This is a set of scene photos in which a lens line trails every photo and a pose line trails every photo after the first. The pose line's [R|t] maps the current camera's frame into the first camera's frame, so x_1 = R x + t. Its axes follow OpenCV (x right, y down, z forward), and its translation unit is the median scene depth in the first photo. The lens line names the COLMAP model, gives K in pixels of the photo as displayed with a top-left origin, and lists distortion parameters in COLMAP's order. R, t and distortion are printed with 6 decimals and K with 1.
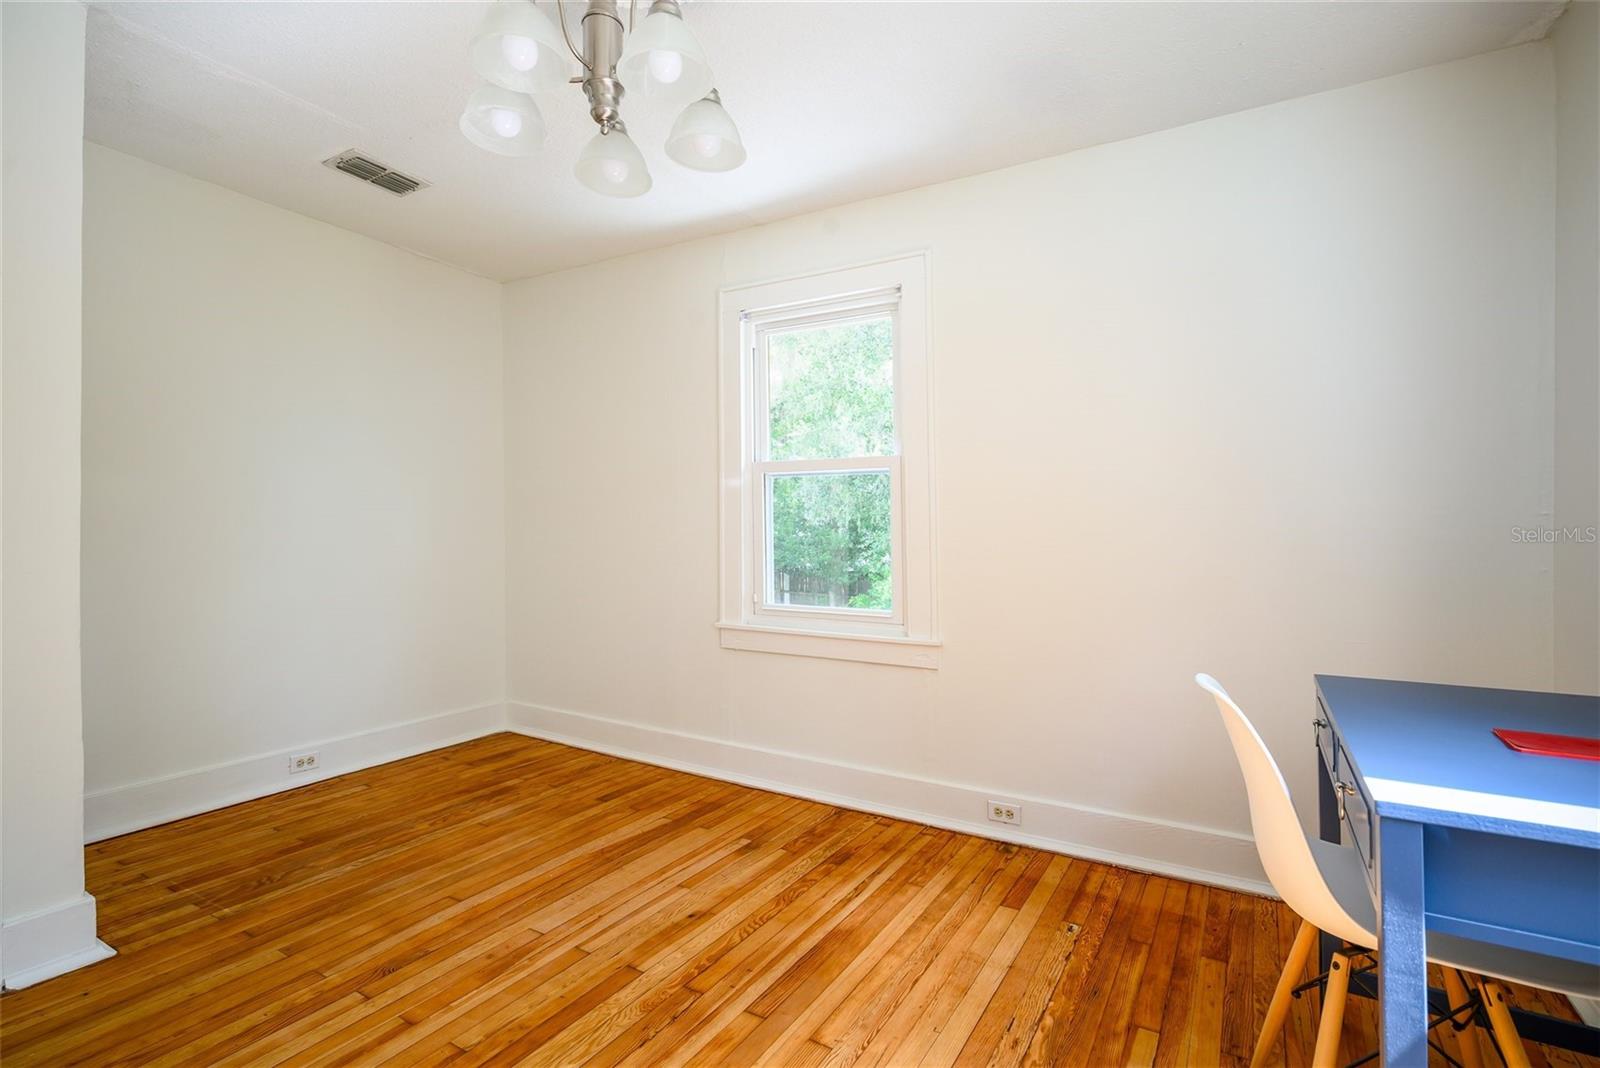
lens RADIAL K [[758.9, 0, 799.4], [0, 758.9, 537.1], [0, 0, 1]] dist [0.009373, -0.000162]
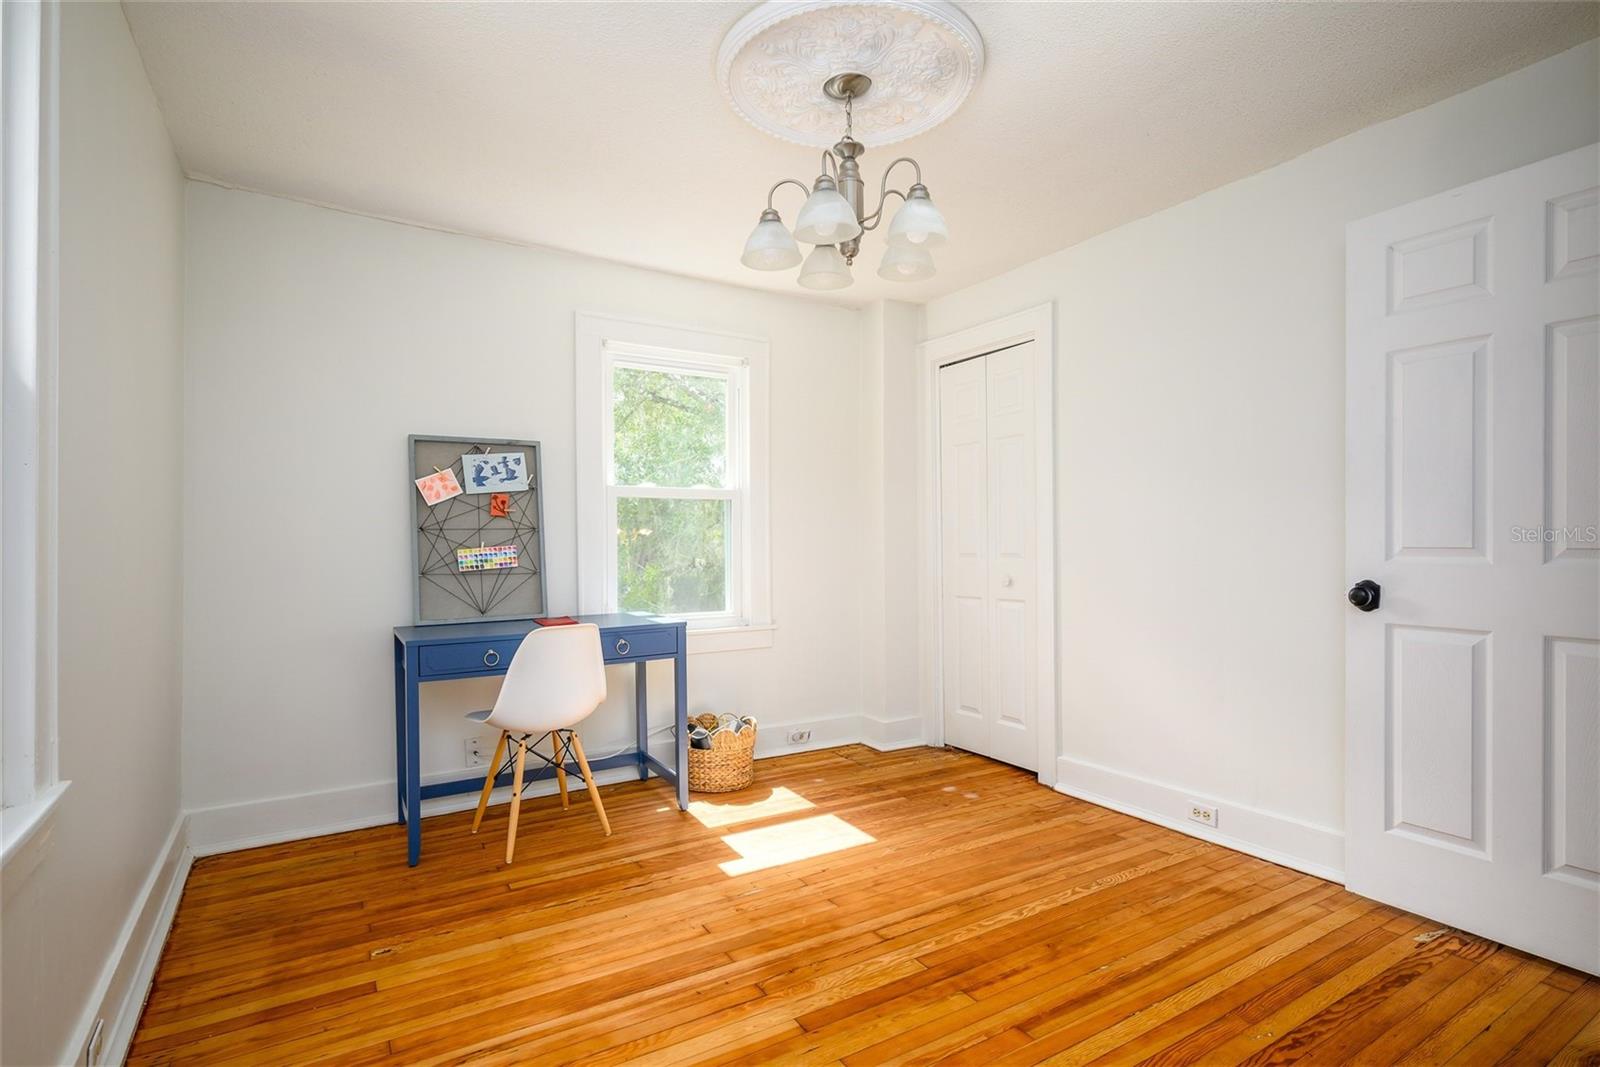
lens RADIAL K [[800.4, 0, 793.6], [0, 800.4, 542.8], [0, 0, 1]] dist [0.006110, -0.000753]
pose [[-0.877974, -0.005676, 0.478674, -0.575561], [-0.005538, 0.999983, 0.001700, -0.015109], [-0.478675, -0.001158, -0.877991, 1.597042]]
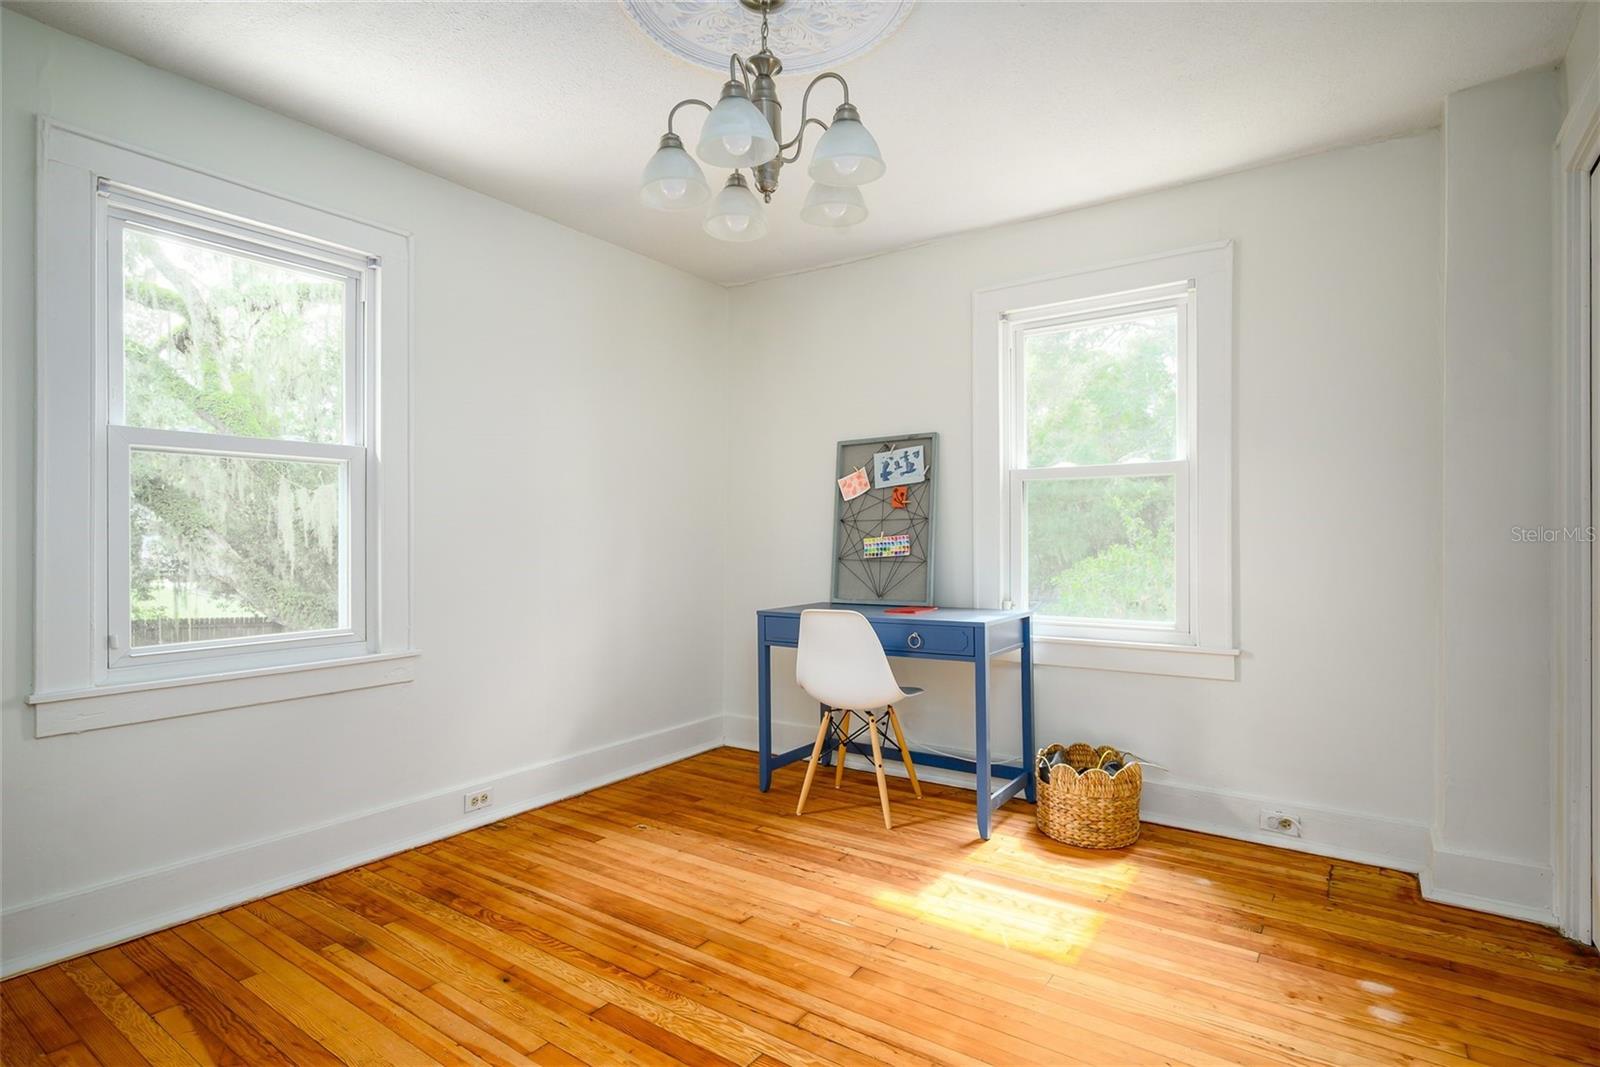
lens RADIAL K [[800.4, 0, 787.4], [0, 800.4, 532.6], [0, 0, 1]] dist [0.006110, -0.000753]
pose [[0.098542, -0.004005, 0.995125, -1.005727], [0.003870, 0.999986, 0.003641, -0.015760], [-0.995125, 0.003492, 0.098556, 0.578567]]
